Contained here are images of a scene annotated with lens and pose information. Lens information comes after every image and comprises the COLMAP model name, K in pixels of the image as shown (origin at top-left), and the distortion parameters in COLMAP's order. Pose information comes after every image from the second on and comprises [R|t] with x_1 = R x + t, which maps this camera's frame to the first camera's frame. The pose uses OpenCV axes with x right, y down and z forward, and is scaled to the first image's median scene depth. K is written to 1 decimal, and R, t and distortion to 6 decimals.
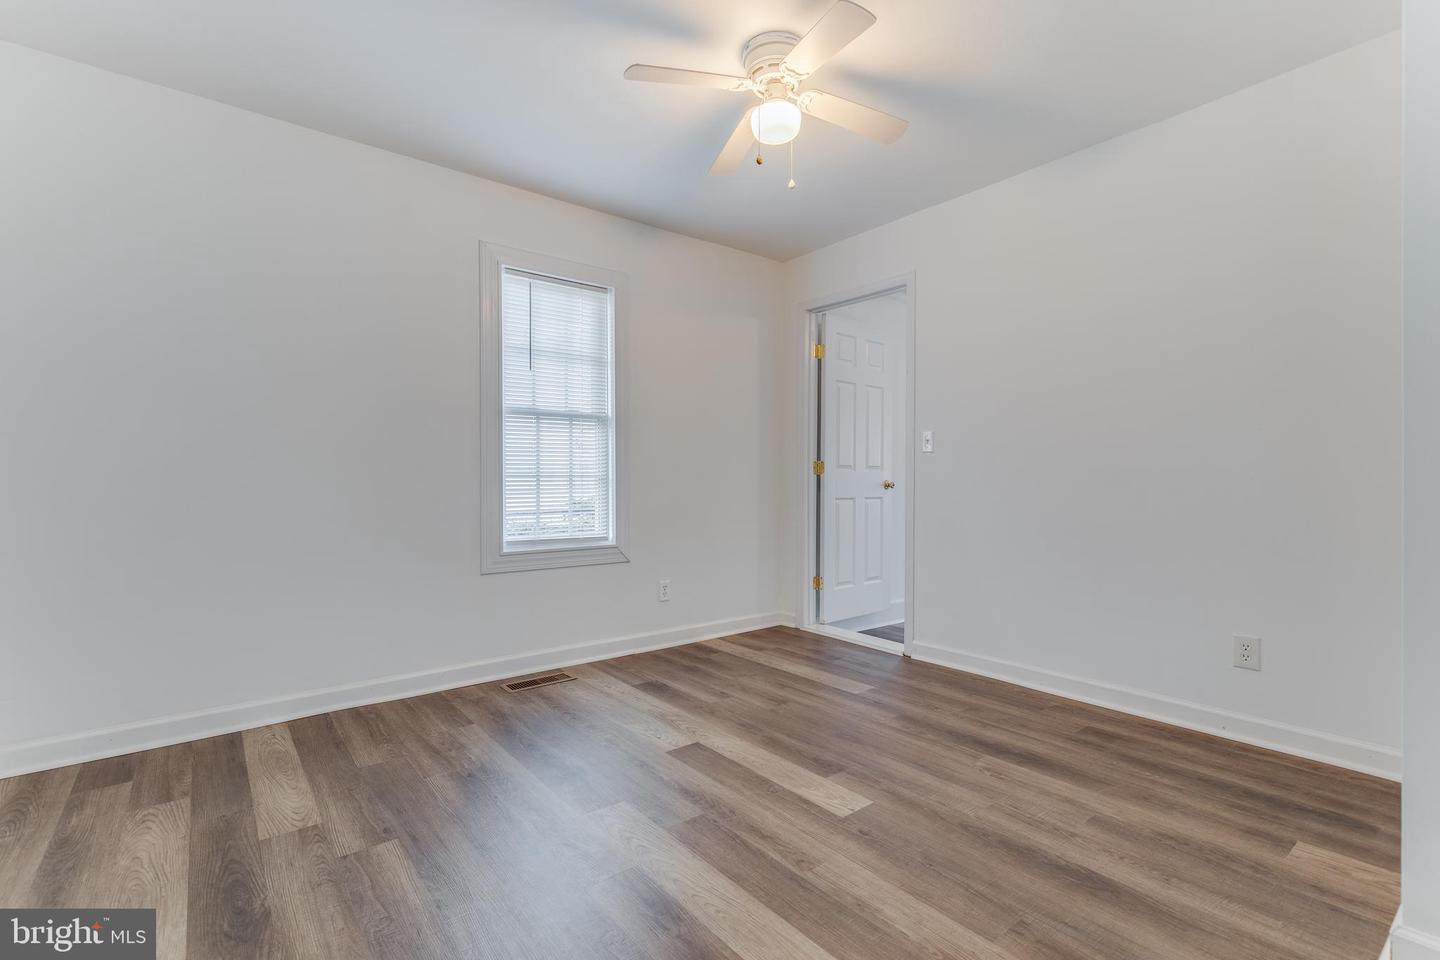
lens RADIAL K [[651.3, 0, 728.0], [0, 651.3, 479.0], [0, 0, 1]] dist [0.010022, -0.001155]
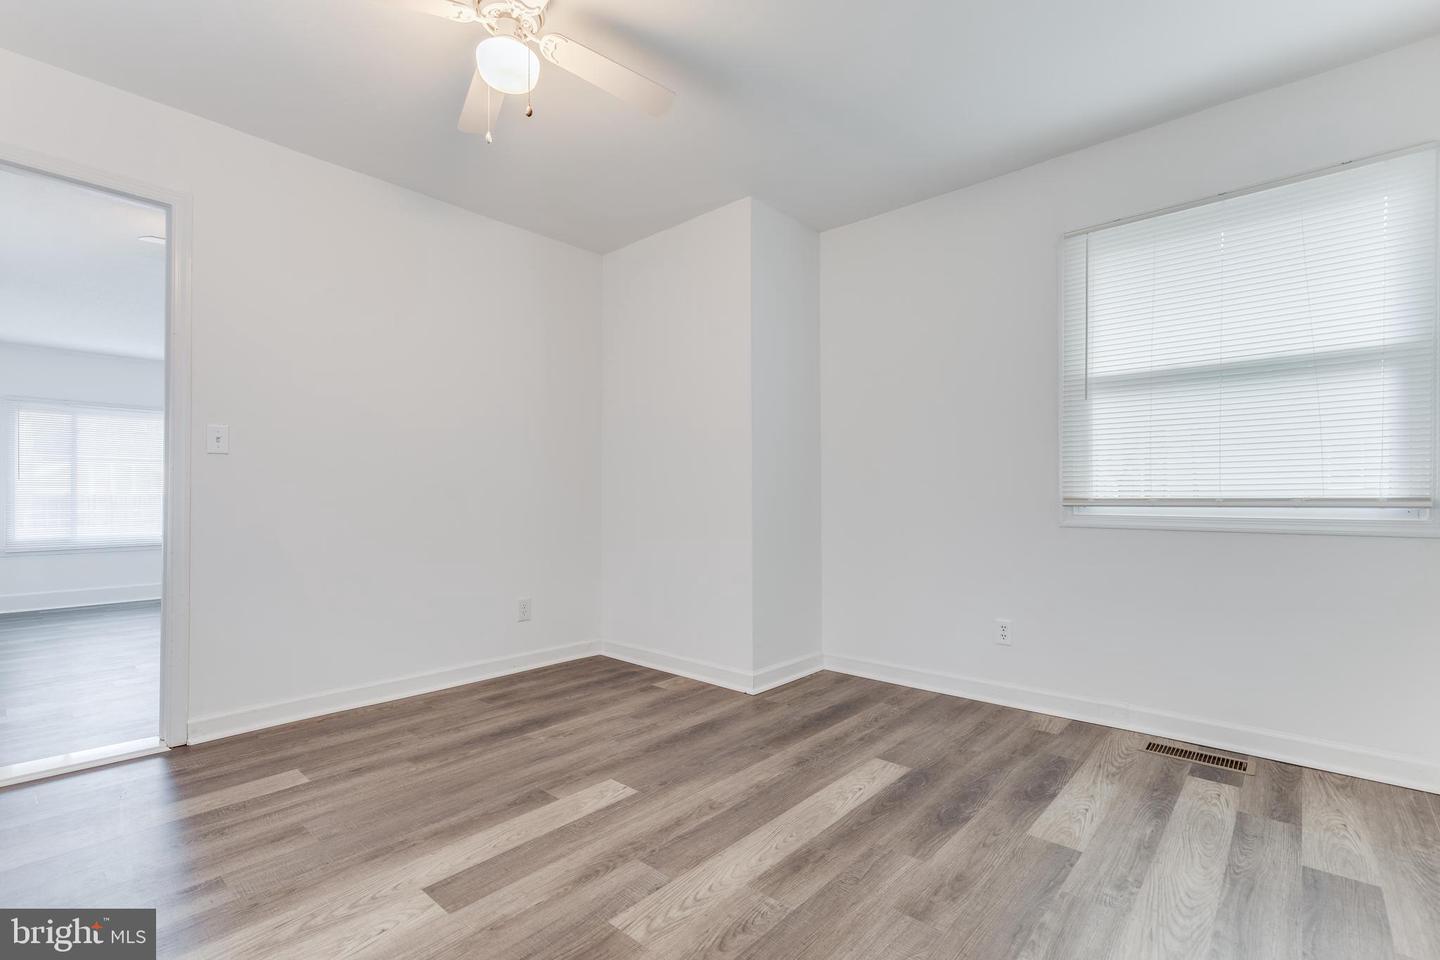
lens RADIAL K [[651.3, 0, 726.0], [0, 651.3, 488.1], [0, 0, 1]] dist [0.010022, -0.001155]
pose [[-0.165298, 0.011559, 0.986176, -0.847661], [-0.005110, 0.999908, -0.012576, 0.008149], [-0.986230, -0.007118, -0.165224, 0.915823]]
